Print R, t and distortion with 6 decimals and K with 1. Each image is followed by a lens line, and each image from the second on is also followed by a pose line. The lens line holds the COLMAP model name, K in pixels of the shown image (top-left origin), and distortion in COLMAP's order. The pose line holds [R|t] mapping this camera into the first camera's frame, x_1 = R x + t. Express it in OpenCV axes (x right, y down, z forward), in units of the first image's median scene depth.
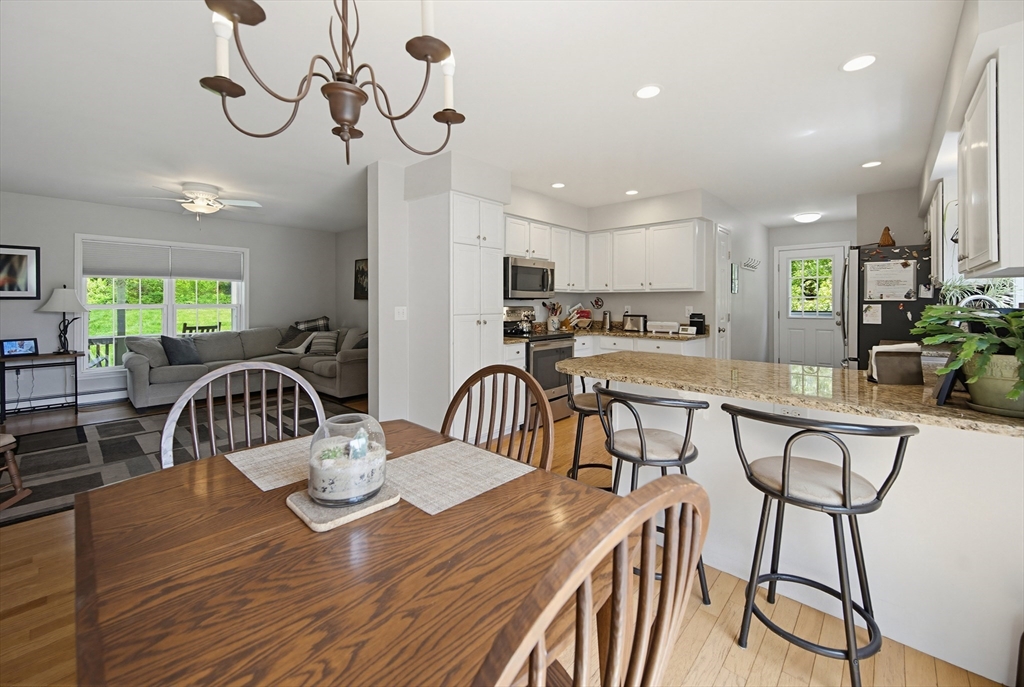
lens RADIAL K [[412.7, 0, 512.6], [0, 412.7, 301.9], [0, 0, 1]] dist [-0.000216, -0.000123]
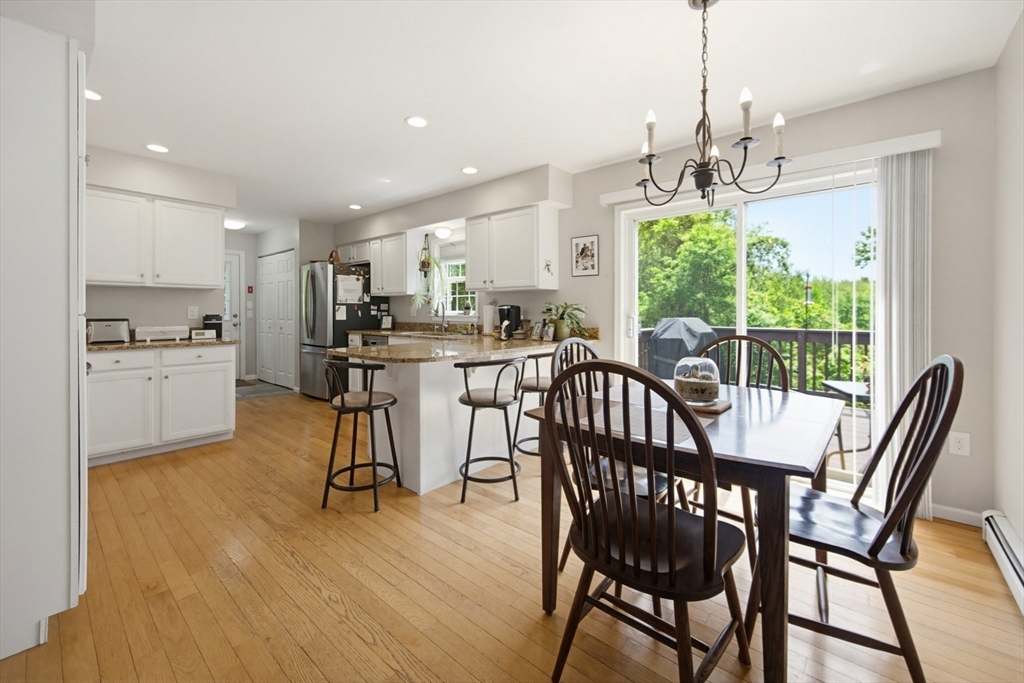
lens RADIAL K [[415.8, 0, 514.3], [0, 415.8, 313.7], [0, 0, 1]] dist [-0.000654, -0.000095]
pose [[-0.025121, -0.005789, 0.999668, -0.442109], [-0.002587, 0.999980, 0.005726, 0.018919], [-0.999681, -0.002442, -0.025135, 0.373207]]
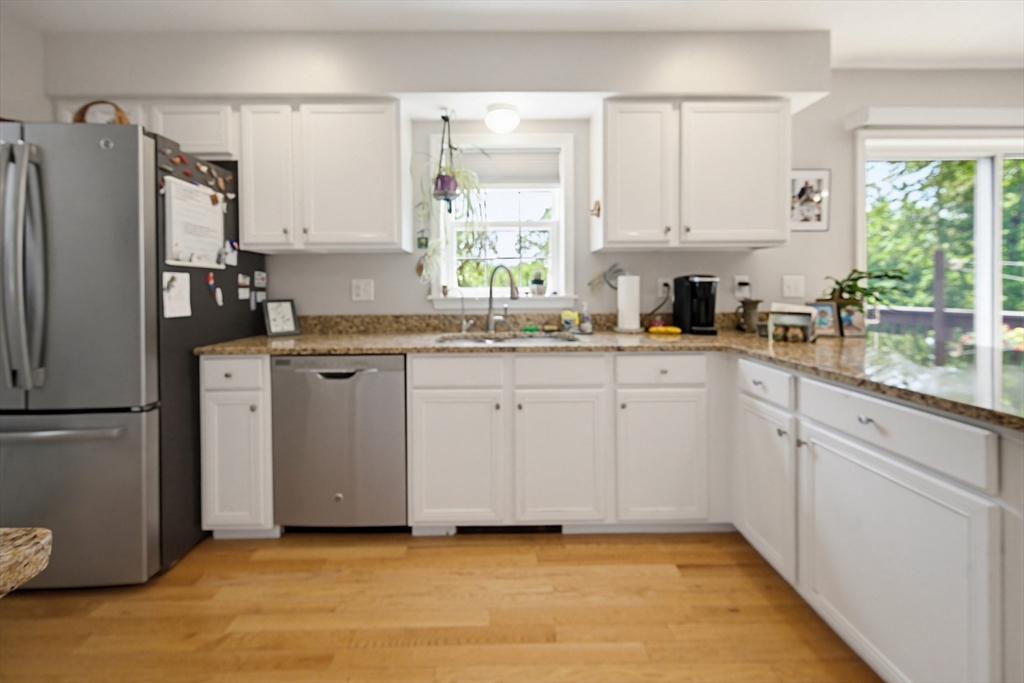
lens RADIAL K [[436.7, 0, 508.0], [0, 436.7, 292.3], [0, 0, 1]] dist [-0.001858, -0.000189]
pose [[-0.682475, 0.002176, 0.730906, 0.227388], [0.006979, 0.999969, 0.003539, 0.022676], [-0.730876, 0.007516, -0.682469, 0.872682]]
